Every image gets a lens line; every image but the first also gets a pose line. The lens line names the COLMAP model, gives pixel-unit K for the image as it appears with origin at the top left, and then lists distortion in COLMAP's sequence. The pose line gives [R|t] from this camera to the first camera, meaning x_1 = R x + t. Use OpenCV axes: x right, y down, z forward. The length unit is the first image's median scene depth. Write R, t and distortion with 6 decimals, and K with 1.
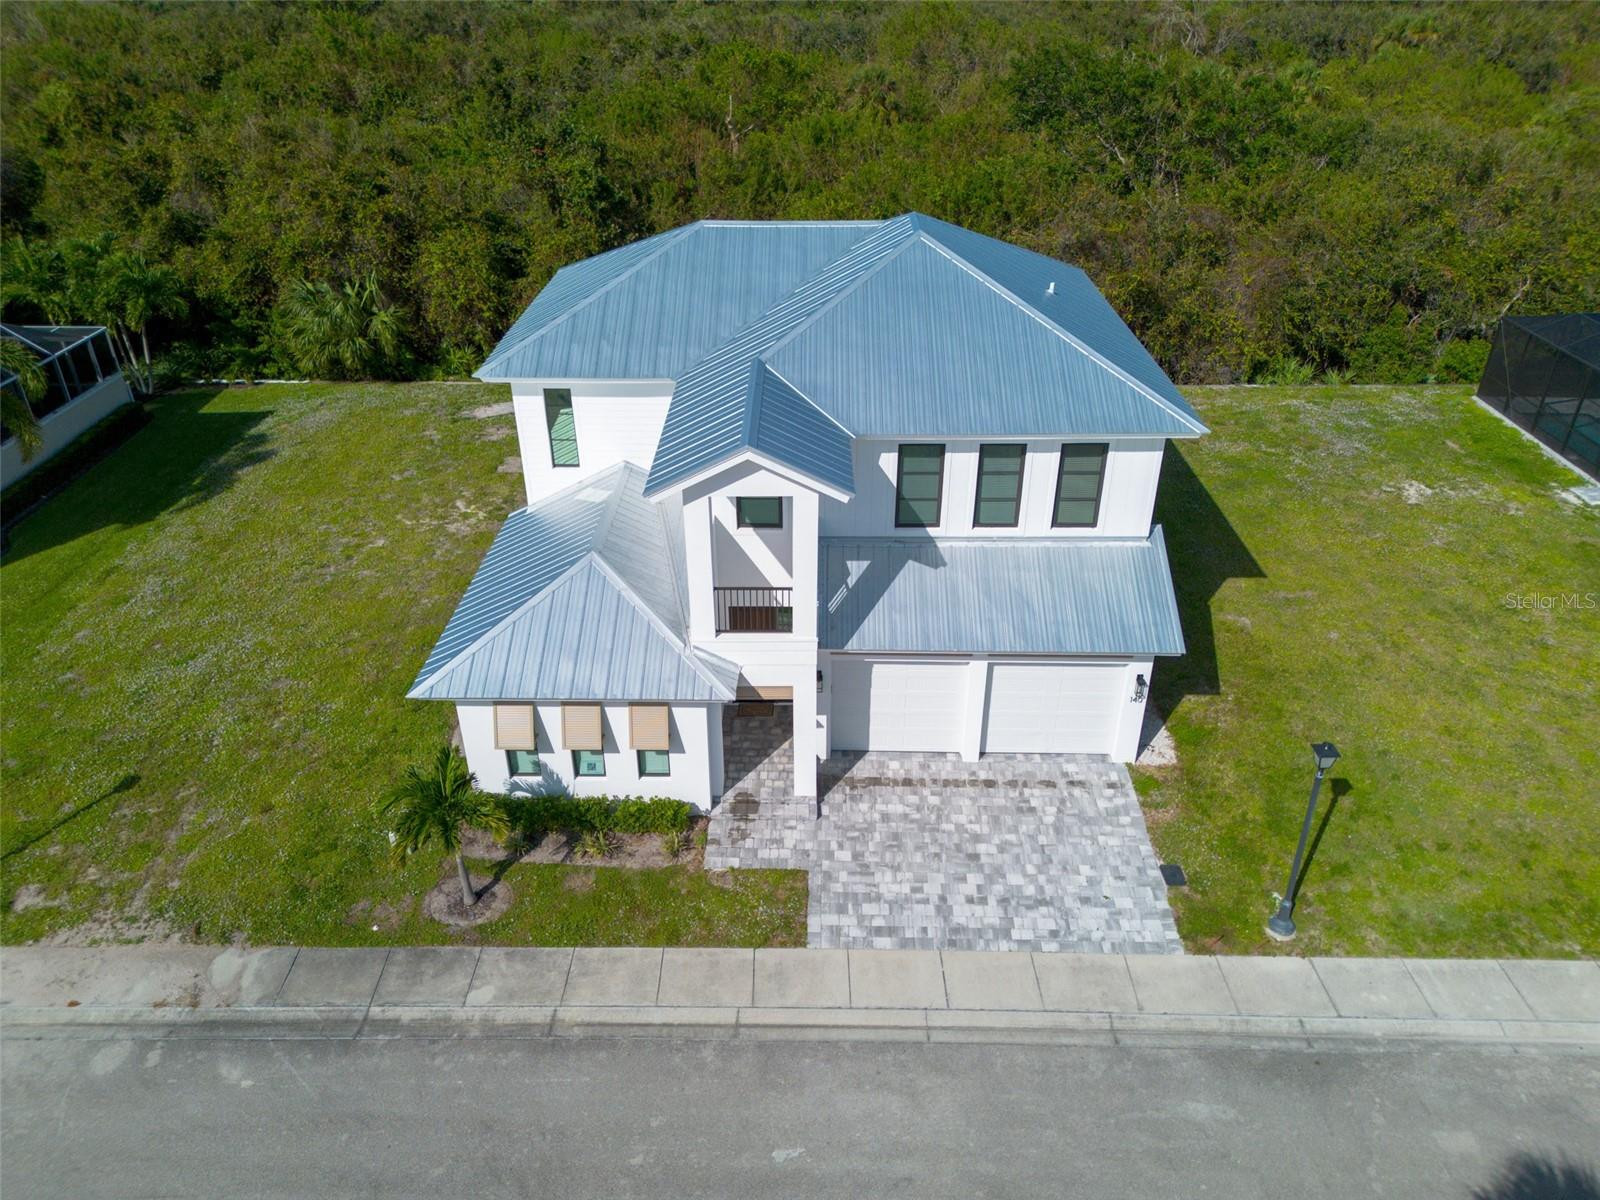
lens RADIAL K [[1118.5, 0, 798.6], [0, 1118.5, 610.2], [0, 0, 1]] dist [0.065171, -0.058007]
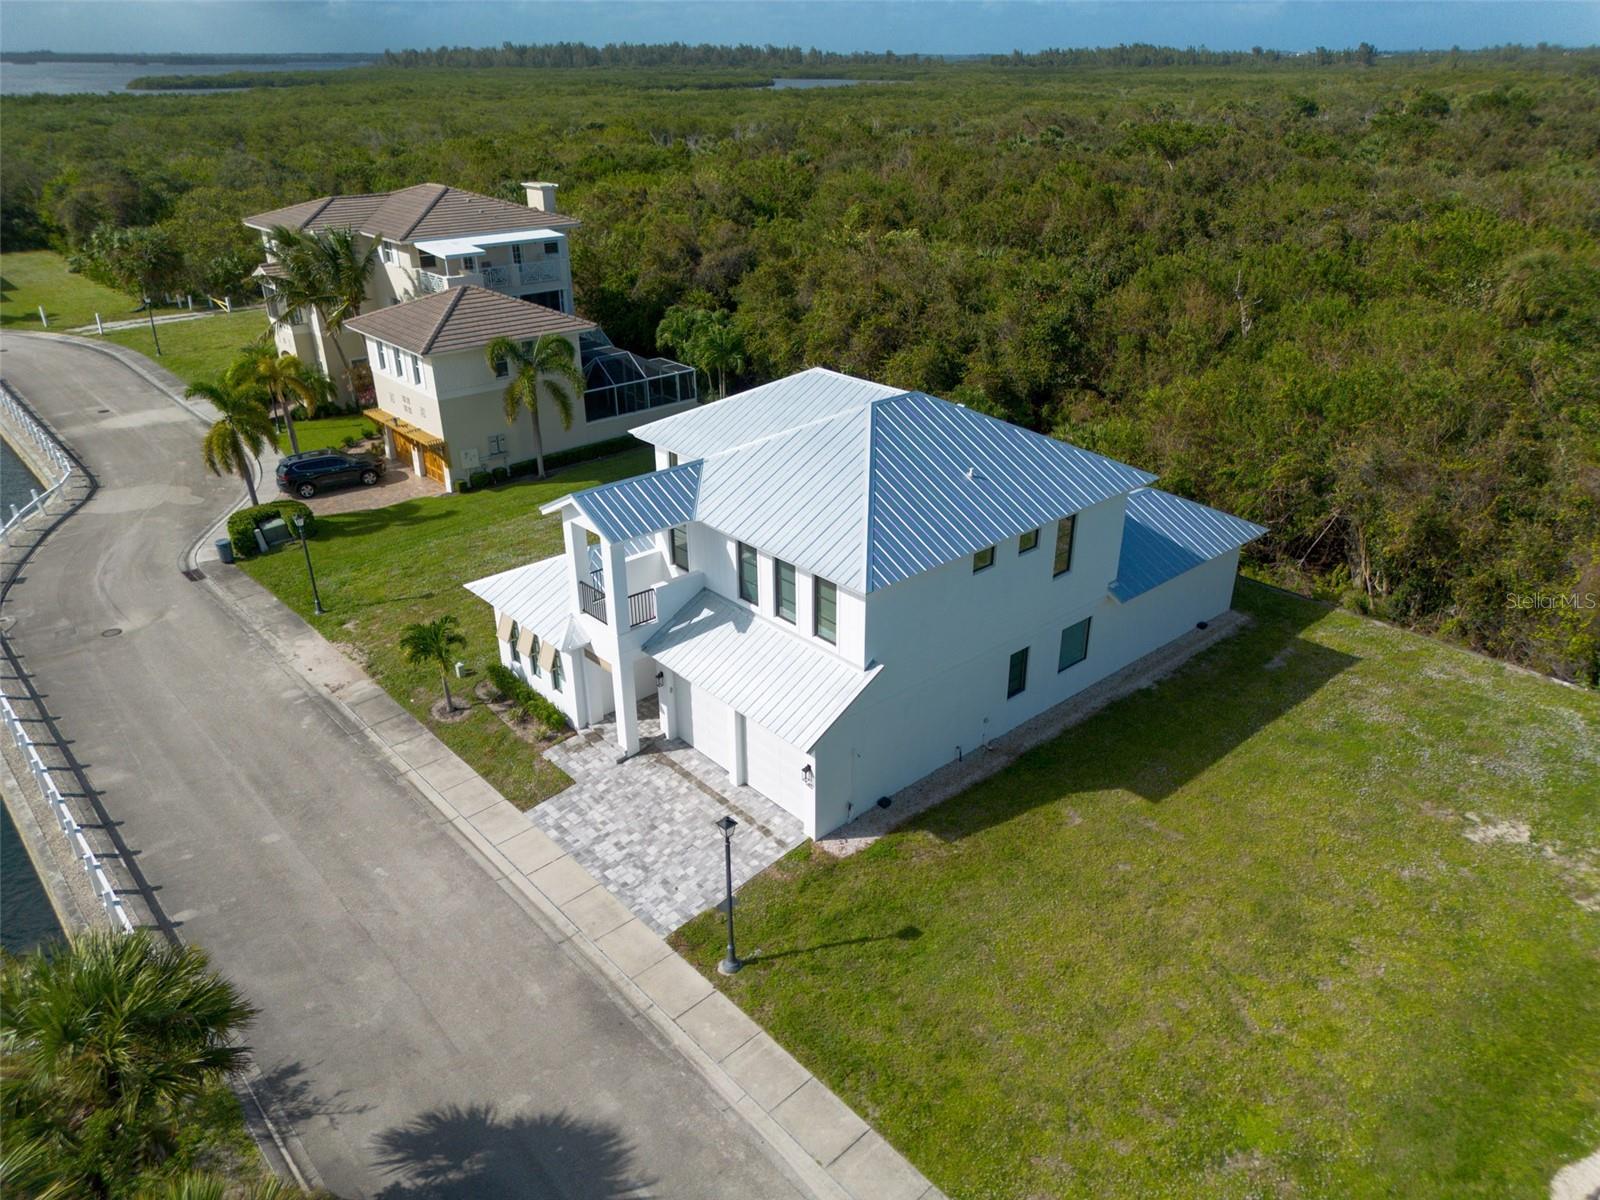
lens RADIAL K [[1118.5, 0, 798.6], [0, 1118.5, 610.2], [0, 0, 1]] dist [0.065171, -0.058007]
pose [[0.677218, 0.324425, -0.660397, 1.155647], [-0.370303, 0.925870, 0.075106, -0.209589], [0.635808, 0.193684, 0.747151, 0.024182]]
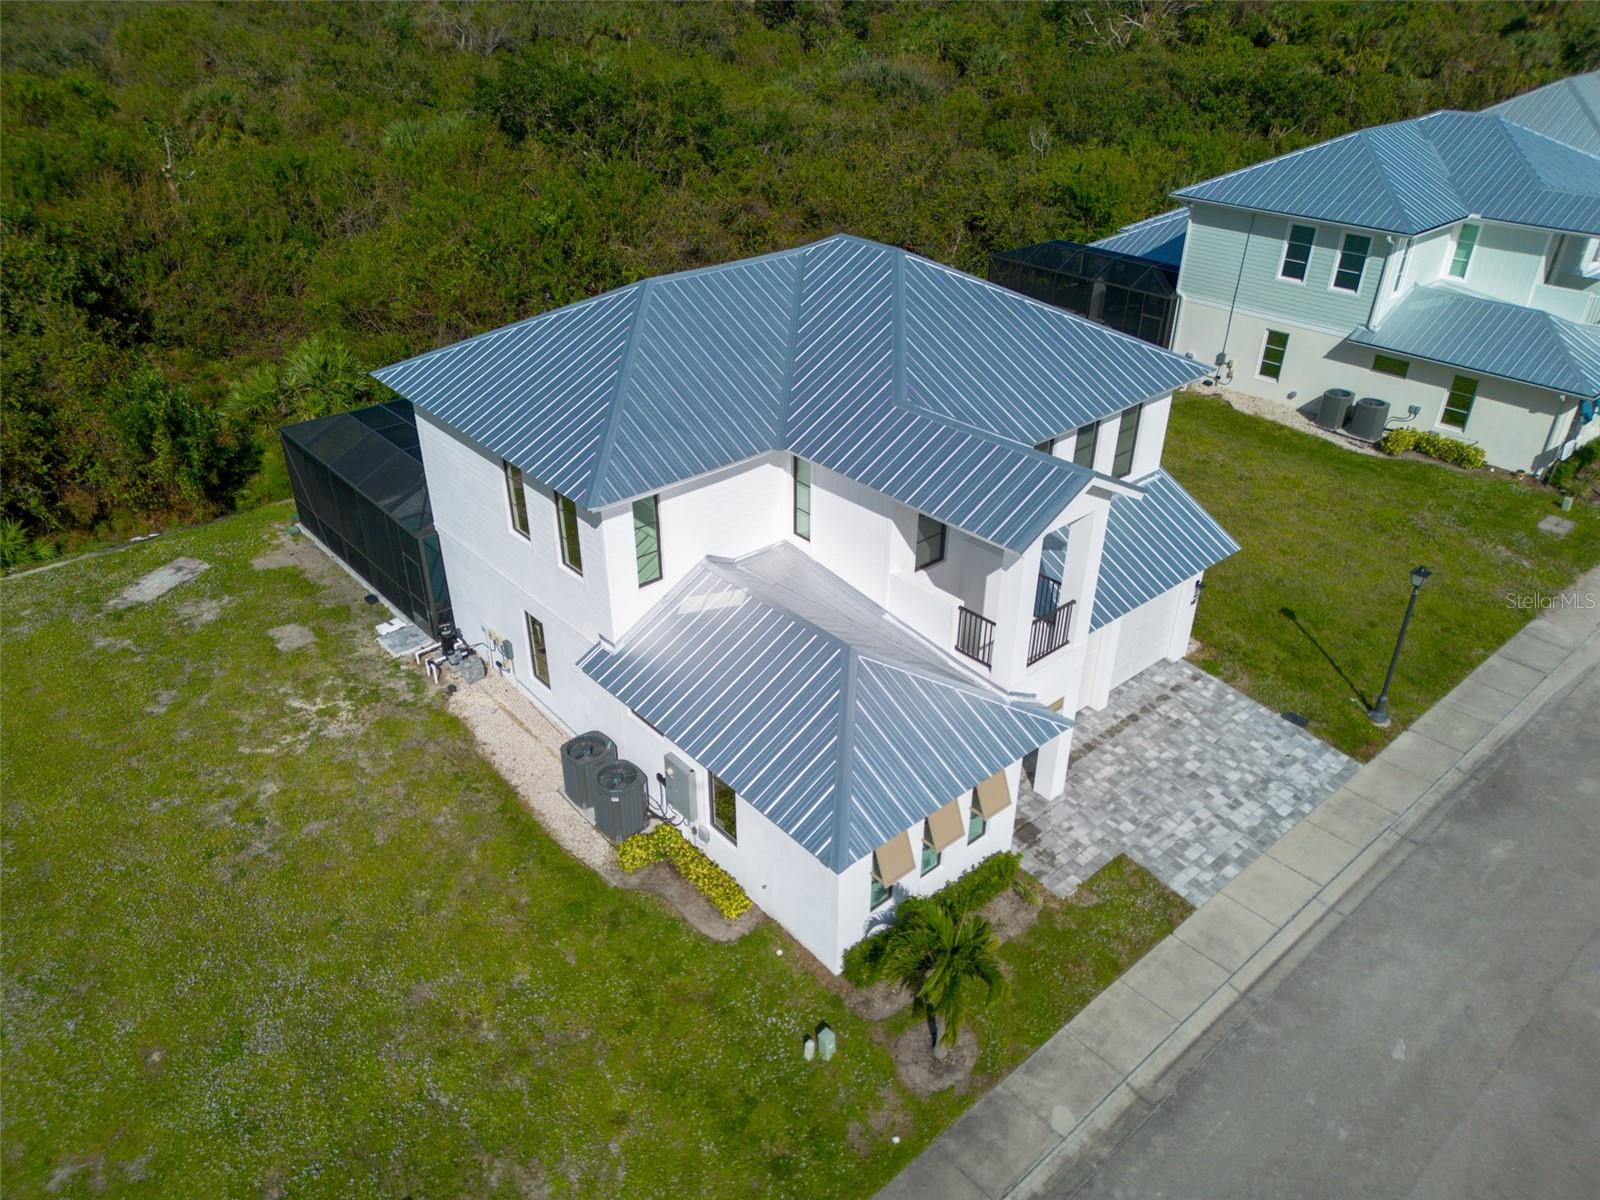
lens RADIAL K [[1118.5, 0, 798.6], [0, 1118.5, 610.2], [0, 0, 1]] dist [0.065171, -0.058007]
pose [[0.742239, -0.339275, 0.577904, -0.770240], [0.336338, 0.934490, 0.116638, -0.211130], [-0.579618, 0.107798, 0.807727, 0.307115]]
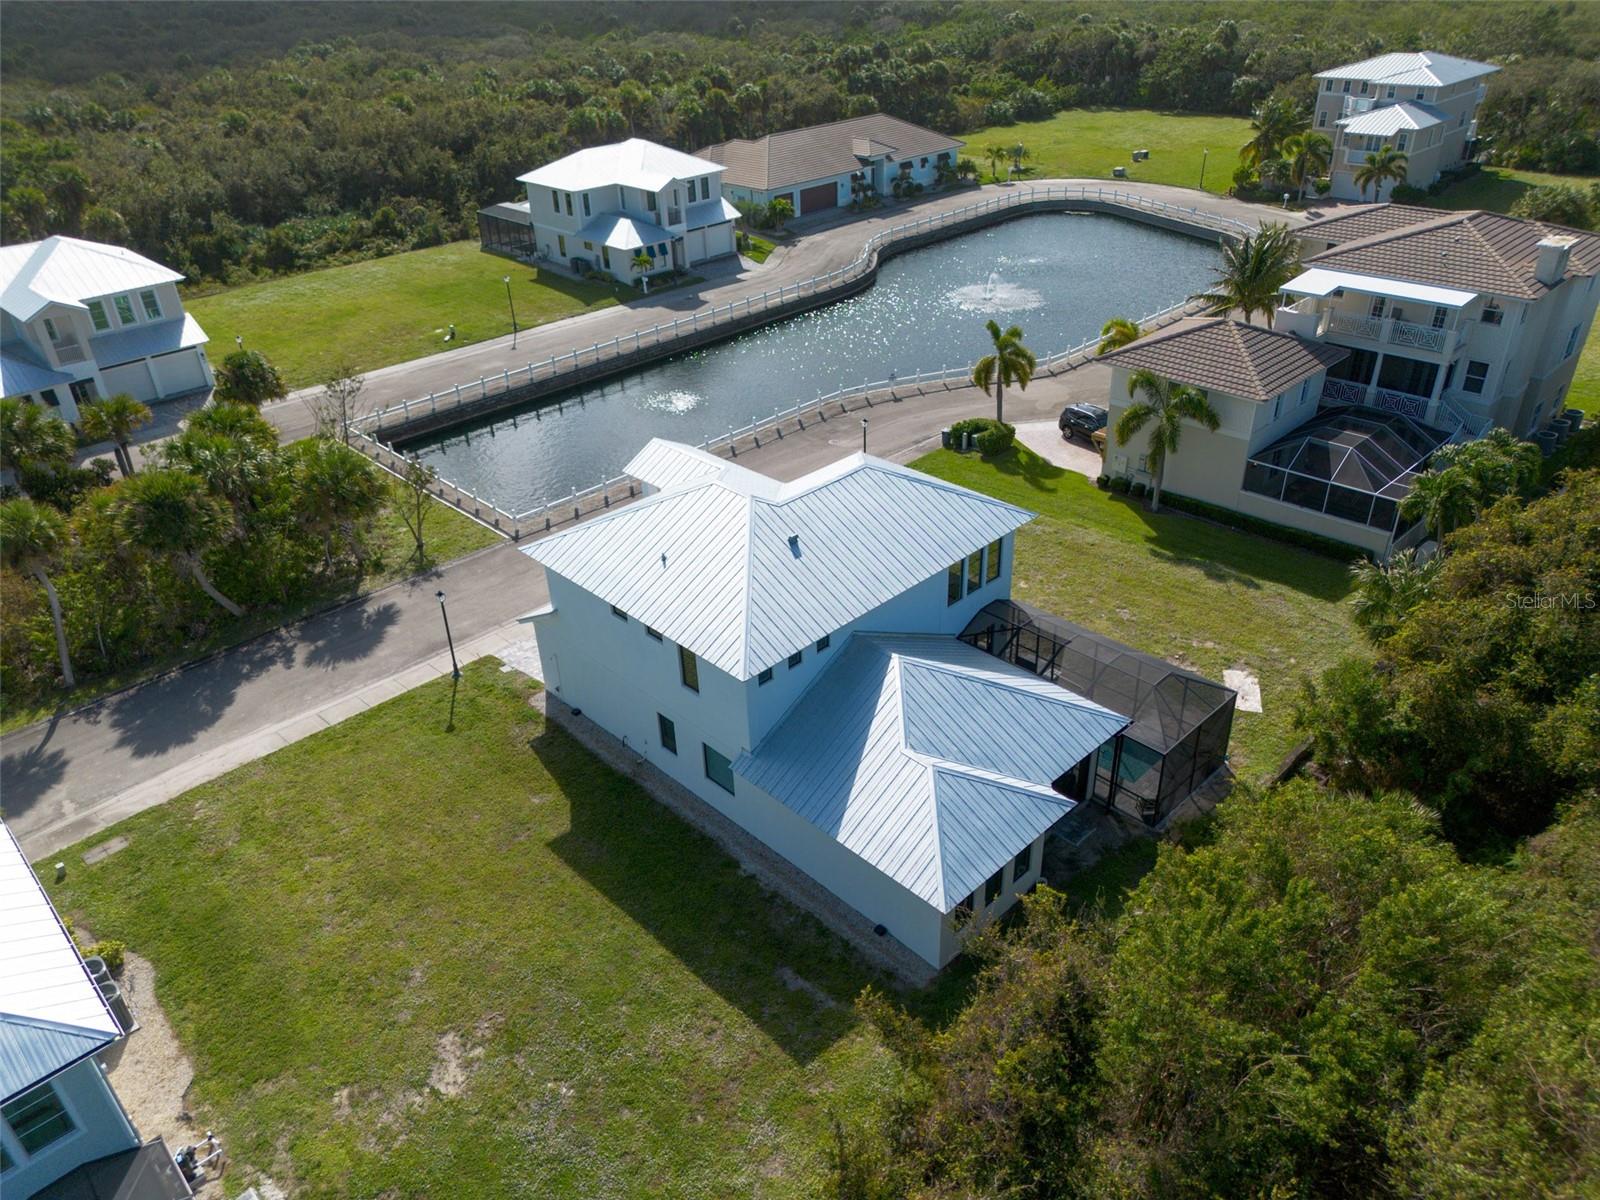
lens RADIAL K [[1118.5, 0, 798.6], [0, 1118.5, 610.2], [0, 0, 1]] dist [0.065171, -0.058007]
pose [[-0.700704, 0.392274, -0.595932, 1.222999], [-0.330222, 0.562101, 0.758285, -1.723369], [0.632430, 0.728123, -0.264329, 1.904709]]
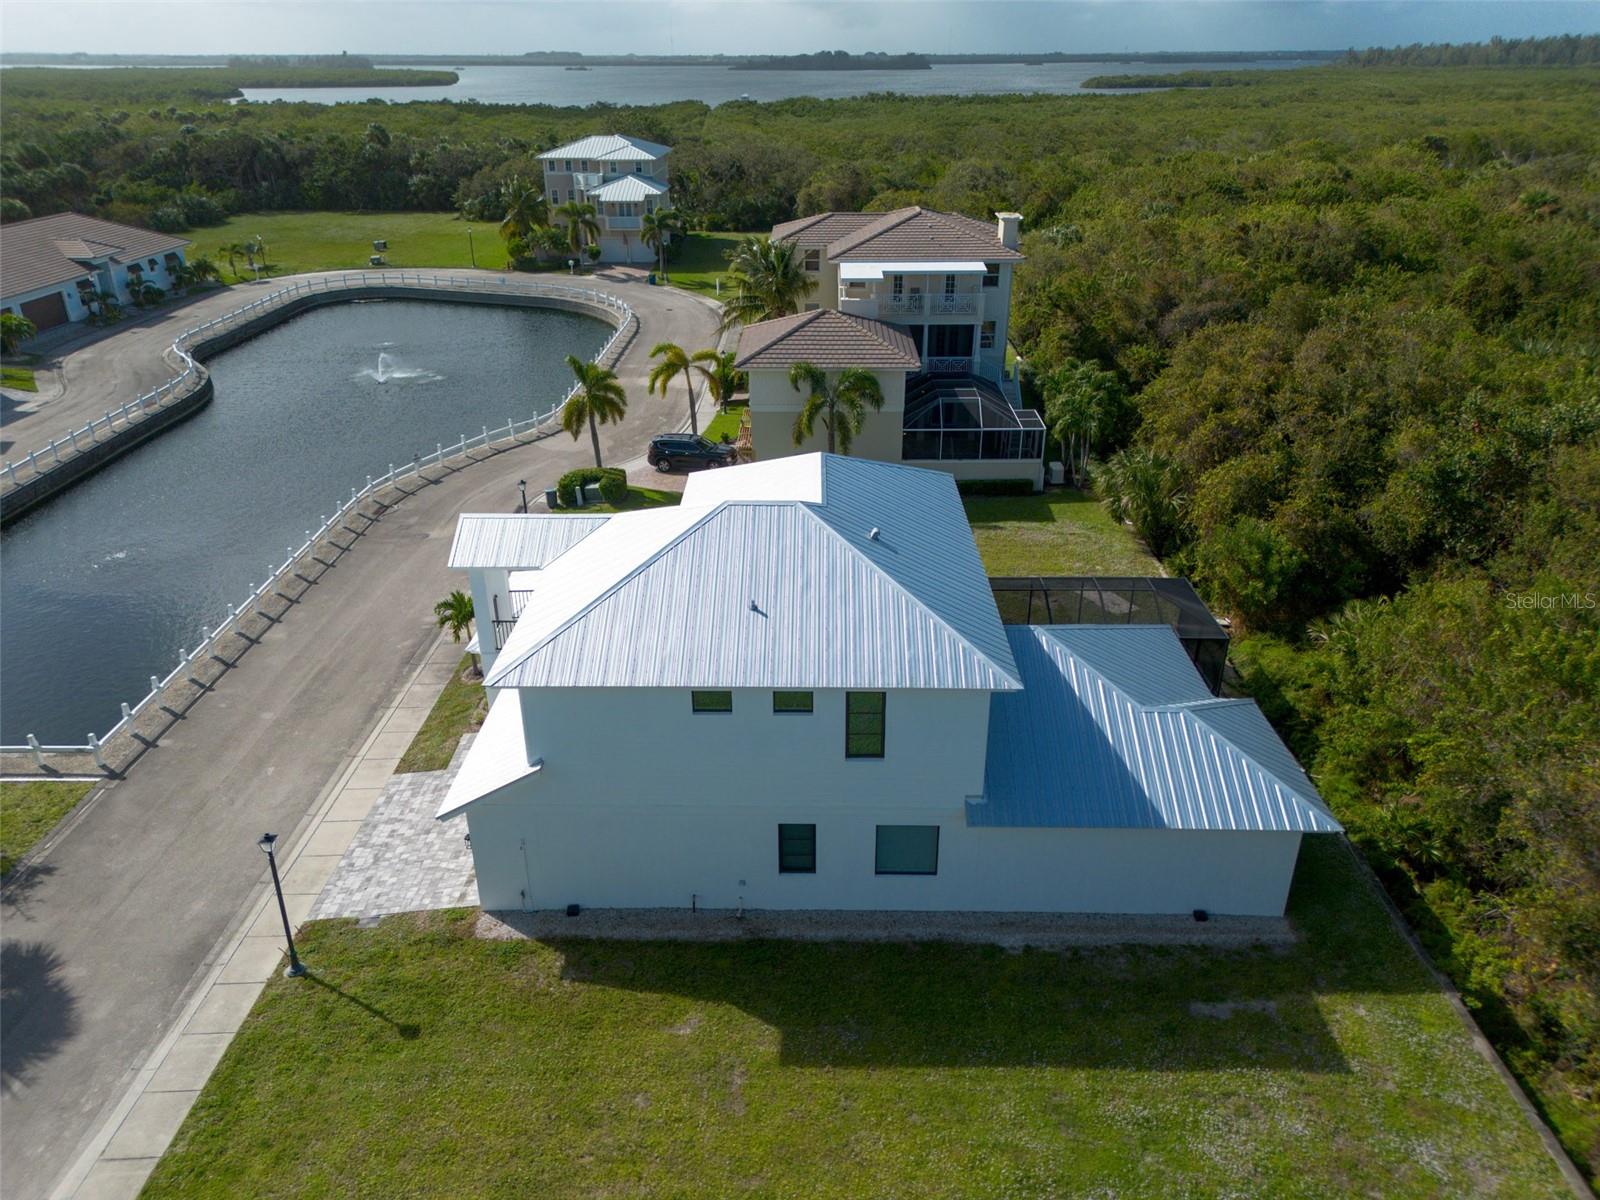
lens RADIAL K [[1118.5, 0, 798.6], [0, 1118.5, 610.2], [0, 0, 1]] dist [0.065171, -0.058007]
pose [[0.004632, 0.442036, -0.896986, 1.425797], [-0.502192, 0.776708, 0.380169, -0.858175], [0.864744, 0.448698, 0.225584, 0.996318]]
